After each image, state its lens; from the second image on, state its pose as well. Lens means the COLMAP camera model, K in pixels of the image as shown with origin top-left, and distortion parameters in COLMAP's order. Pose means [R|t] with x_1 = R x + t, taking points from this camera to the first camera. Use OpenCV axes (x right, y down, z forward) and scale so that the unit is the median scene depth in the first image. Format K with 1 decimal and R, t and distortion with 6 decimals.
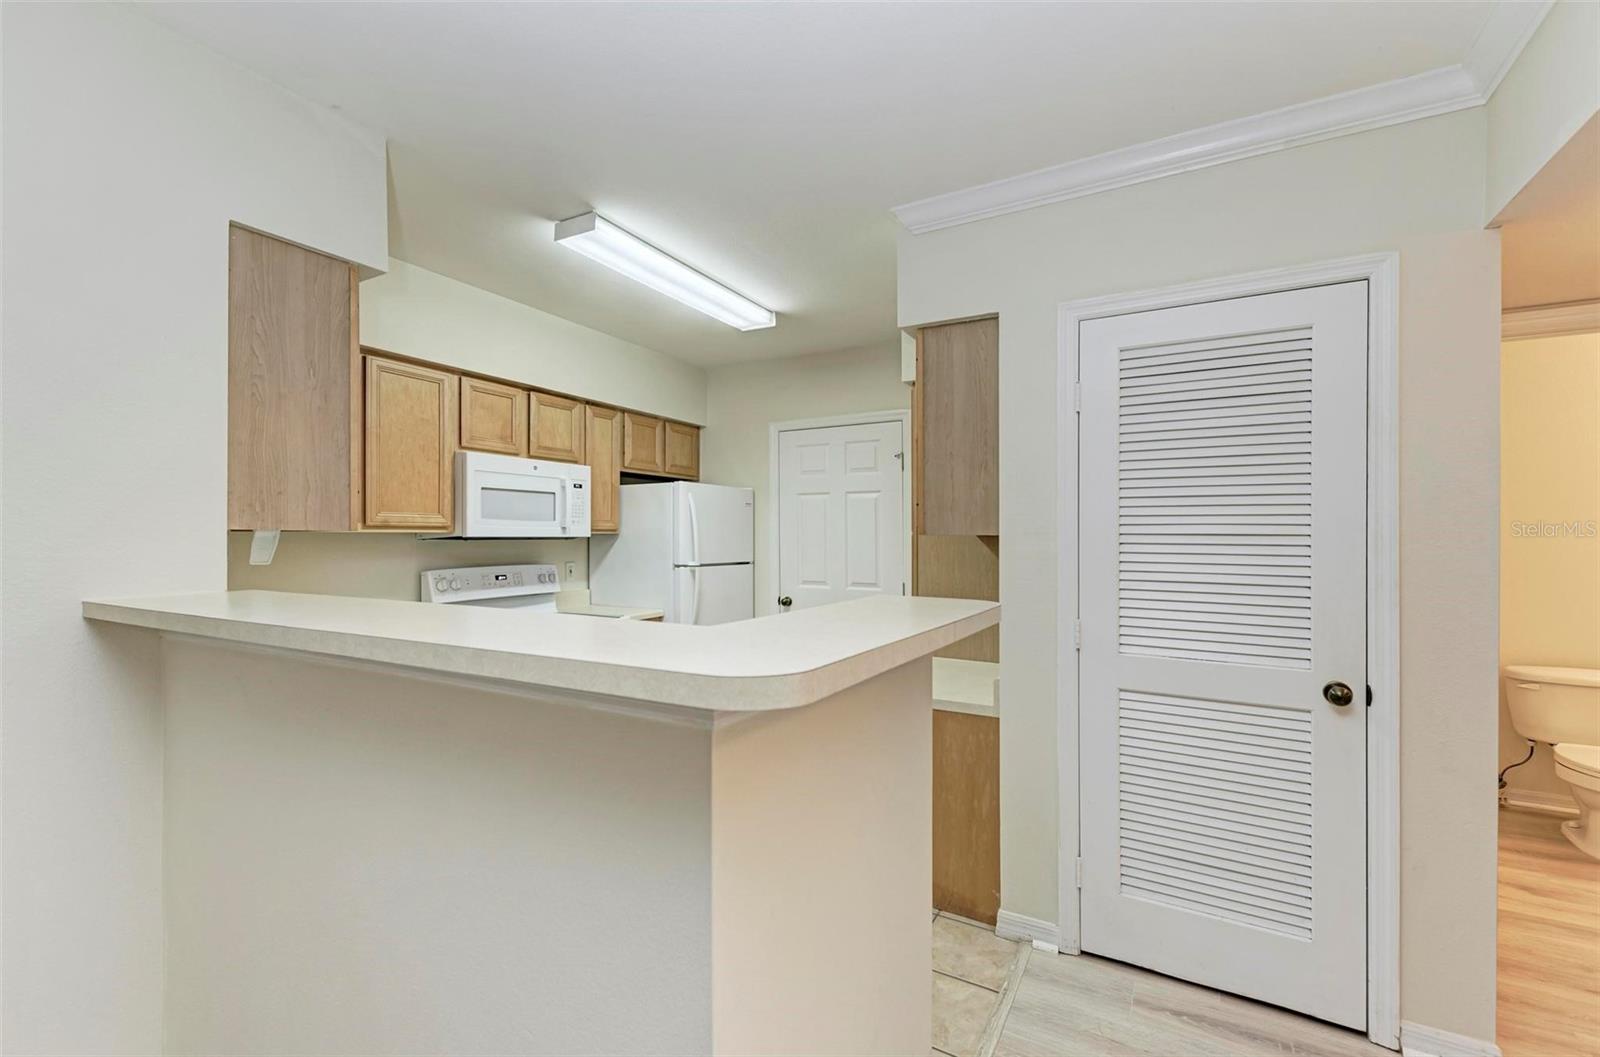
lens RADIAL K [[676.1, 0, 803.4], [0, 676.1, 540.2], [0, 0, 1]] dist [0.010909, -0.001898]
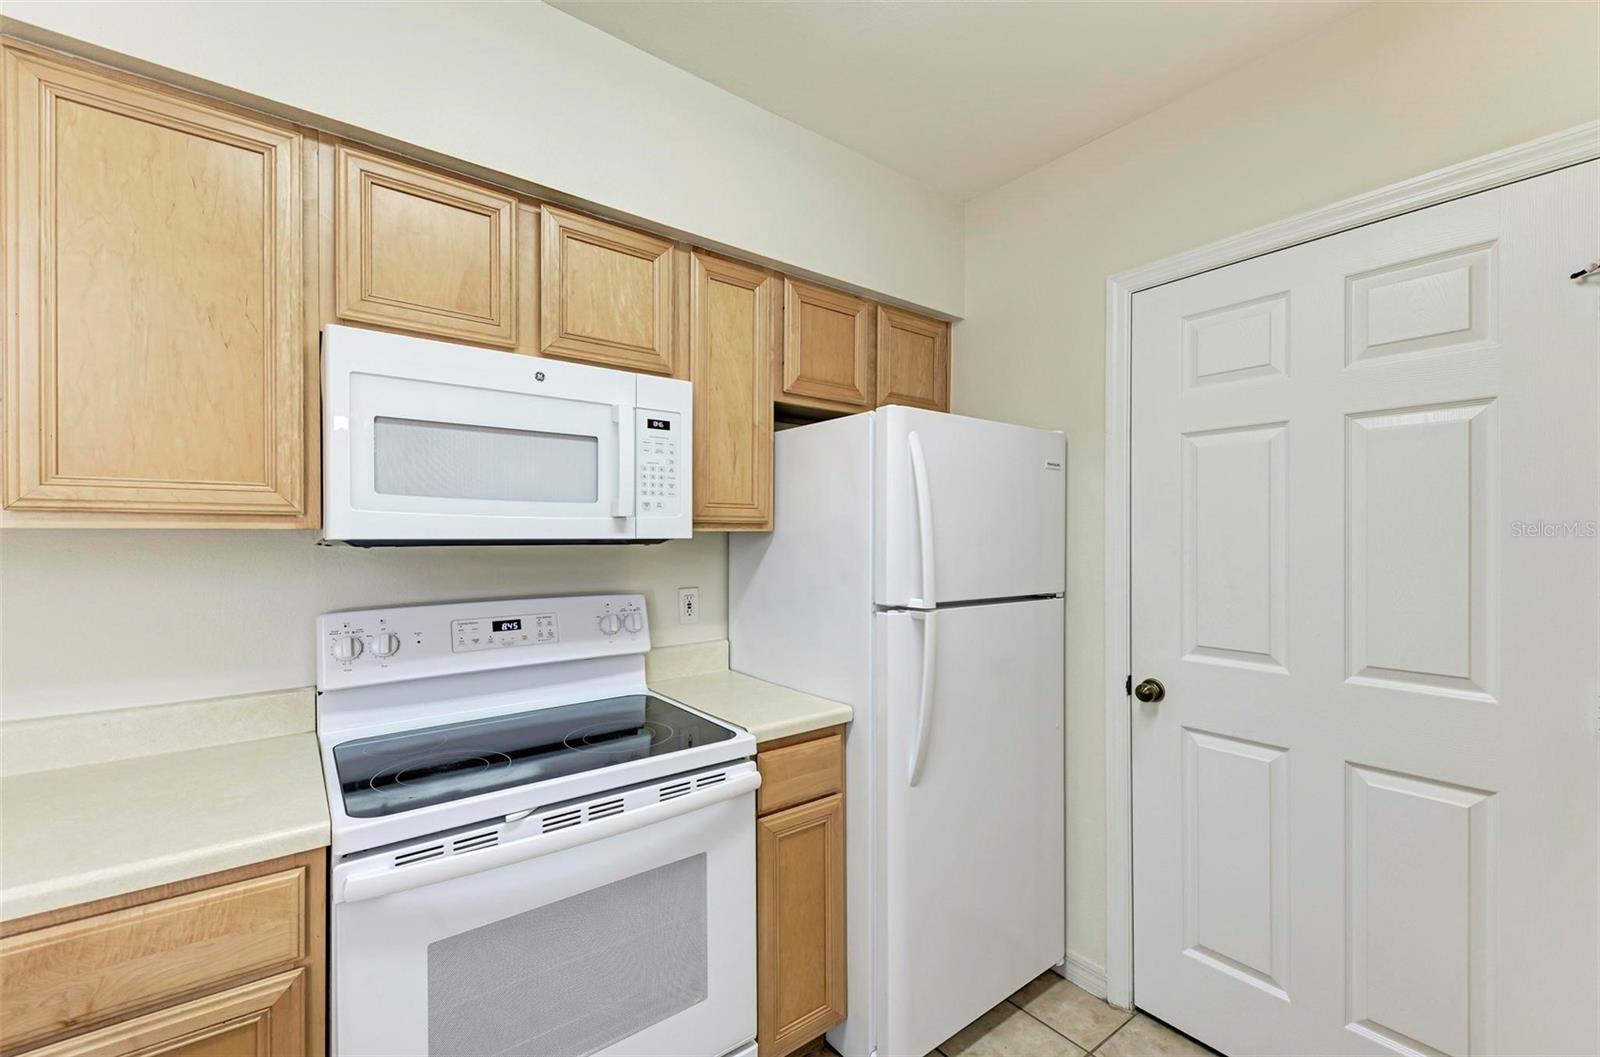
lens RADIAL K [[676.1, 0, 804.0], [0, 676.1, 542.5], [0, 0, 1]] dist [0.010909, -0.001898]
pose [[0.921977, 0.003233, -0.387231, -0.070010], [-0.001405, 0.999986, 0.005005, -0.004569], [0.387242, -0.004071, 0.921969, 0.605665]]
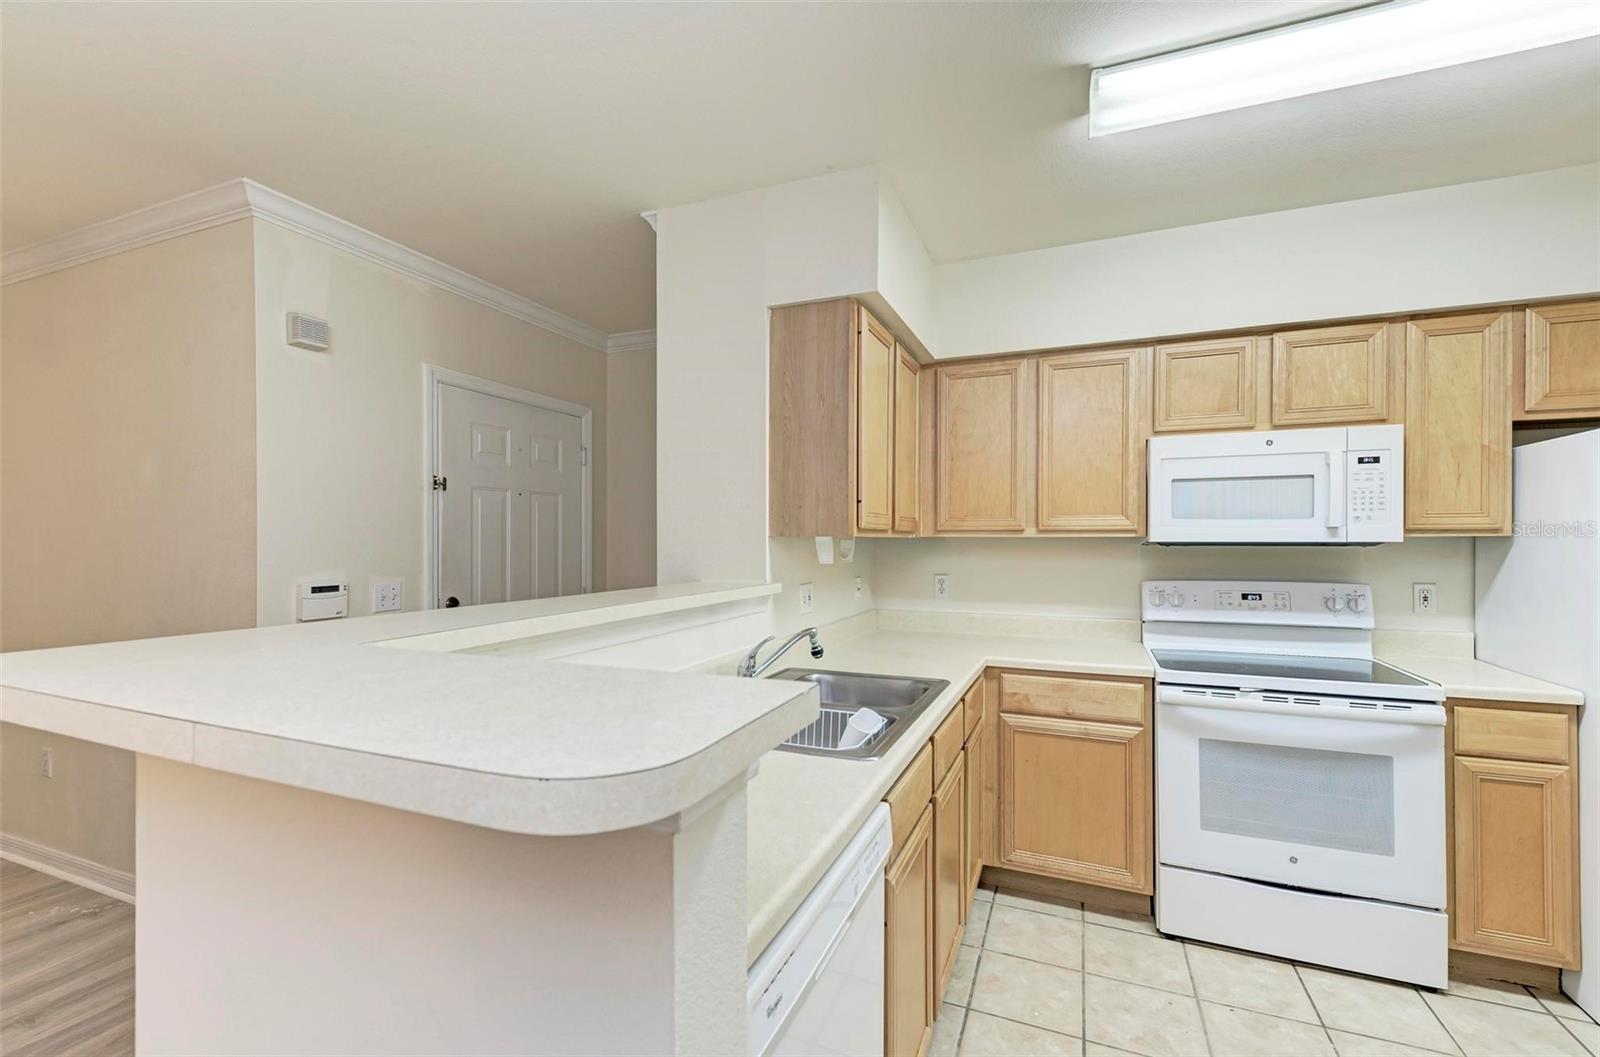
lens RADIAL K [[676.1, 0, 802.5], [0, 676.1, 535.4], [0, 0, 1]] dist [0.010909, -0.001898]
pose [[0.122070, -0.005704, -0.992505, 0.214774], [-0.004890, 0.999968, -0.006348, -0.004326], [0.992509, 0.005629, 0.122038, 0.395915]]
